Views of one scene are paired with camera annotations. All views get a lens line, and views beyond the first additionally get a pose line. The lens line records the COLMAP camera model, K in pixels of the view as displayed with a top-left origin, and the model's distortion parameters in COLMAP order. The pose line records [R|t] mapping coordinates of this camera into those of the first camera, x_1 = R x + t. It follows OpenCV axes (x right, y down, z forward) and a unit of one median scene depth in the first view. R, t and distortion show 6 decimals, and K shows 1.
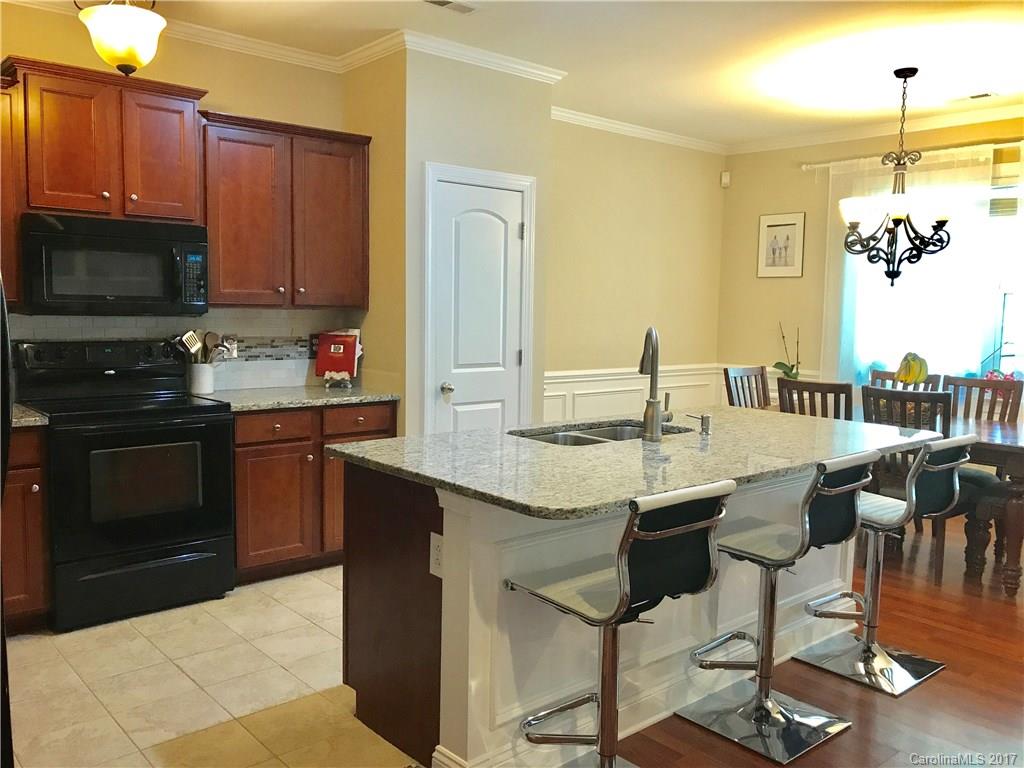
lens RADIAL K [[852.1, 0, 527.6], [0, 852.1, 379.7], [0, 0, 1]] dist [0.040127, 0.006328]
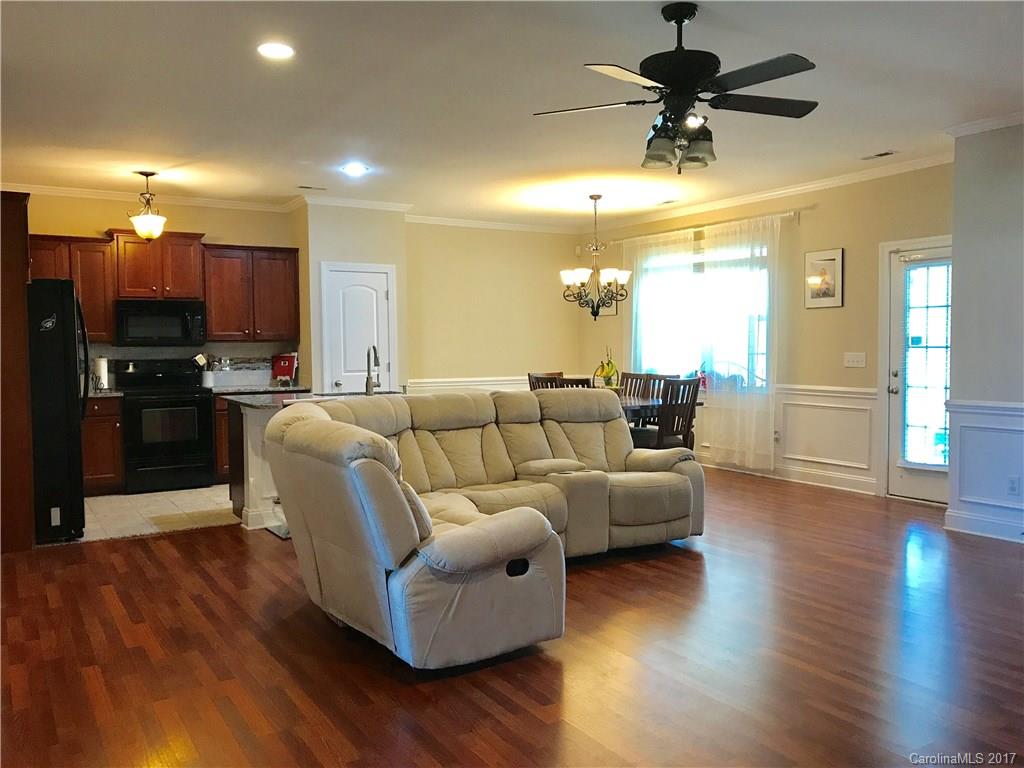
lens RADIAL K [[846.9, 0, 512.0], [0, 846.9, 384.0], [0, 0, 1]] dist [0.086113, 0.000159]
pose [[0.983424, -0.017301, -0.180495, 0.602111], [0.010093, 0.999117, -0.040775, 0.089696], [0.181041, 0.038277, 0.982730, -0.721422]]
